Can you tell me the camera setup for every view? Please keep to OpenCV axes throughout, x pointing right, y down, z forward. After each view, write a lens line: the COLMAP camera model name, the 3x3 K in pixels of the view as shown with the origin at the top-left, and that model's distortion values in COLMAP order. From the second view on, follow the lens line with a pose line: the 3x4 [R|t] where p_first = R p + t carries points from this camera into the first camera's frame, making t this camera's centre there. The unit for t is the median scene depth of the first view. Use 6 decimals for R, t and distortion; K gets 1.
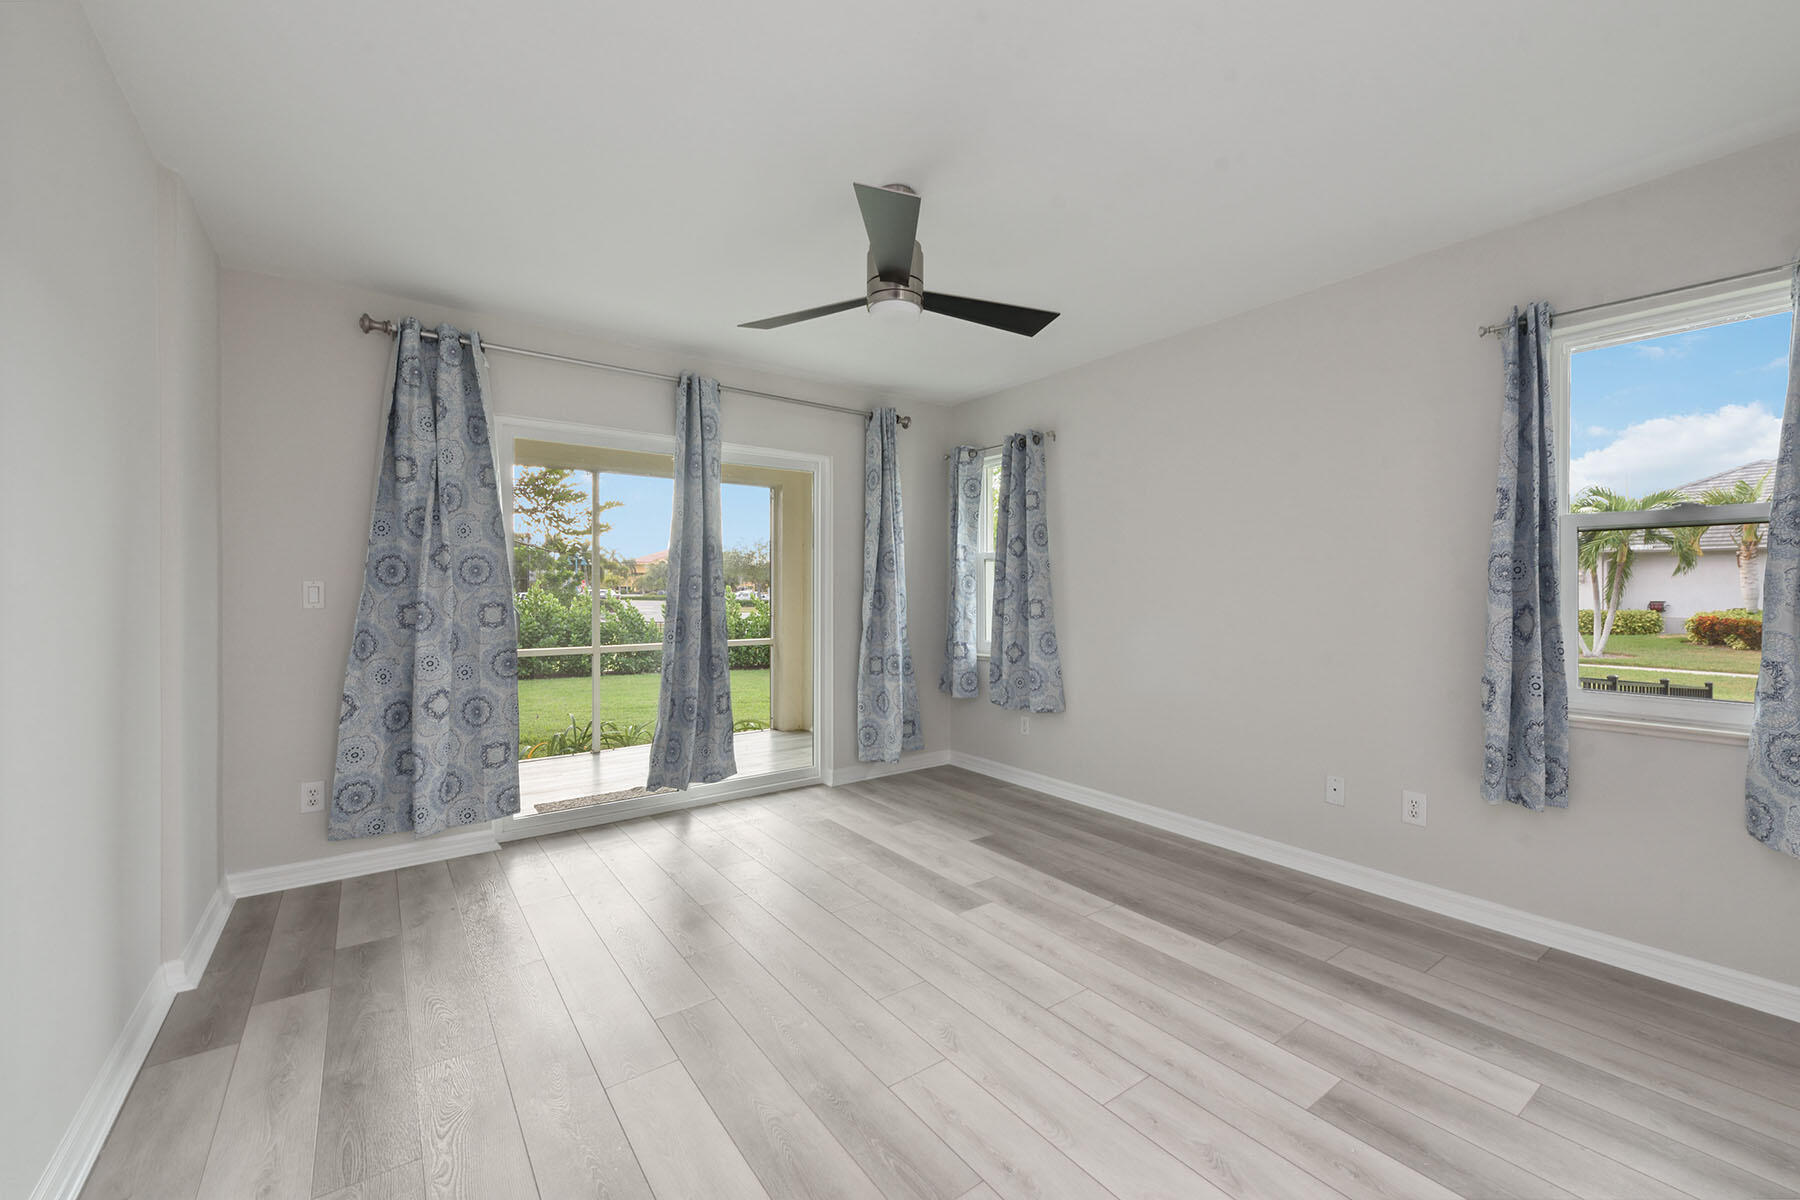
lens RADIAL K [[747.0, 0, 913.6], [0, 747.0, 590.5], [0, 0, 1]] dist [0.006854, -0.001864]
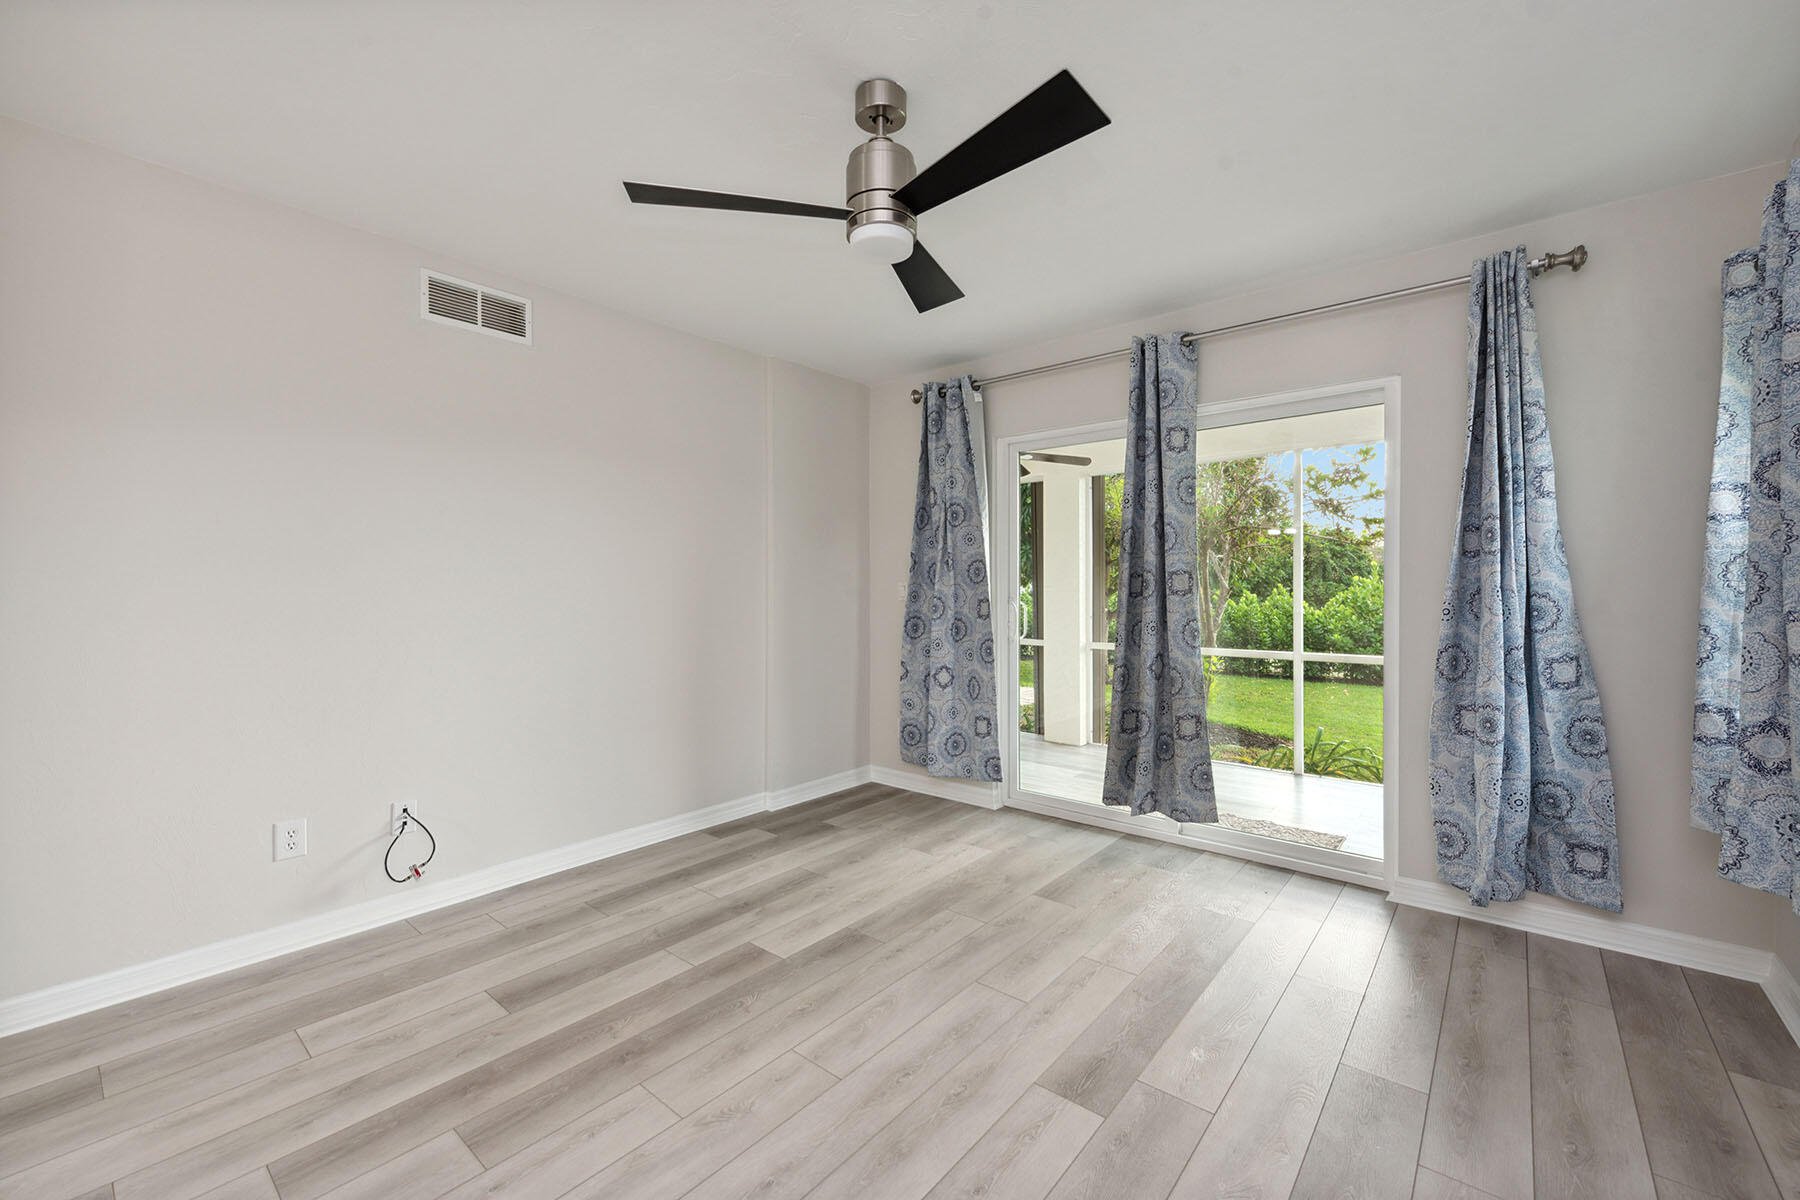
lens RADIAL K [[747.0, 0, 908.0], [0, 747.0, 587.5], [0, 0, 1]] dist [0.006854, -0.001864]
pose [[0.203467, -0.002687, -0.979078, 0.593210], [-0.000788, 0.999995, -0.002908, 0.002588], [0.979081, 0.001363, 0.203464, 0.666208]]
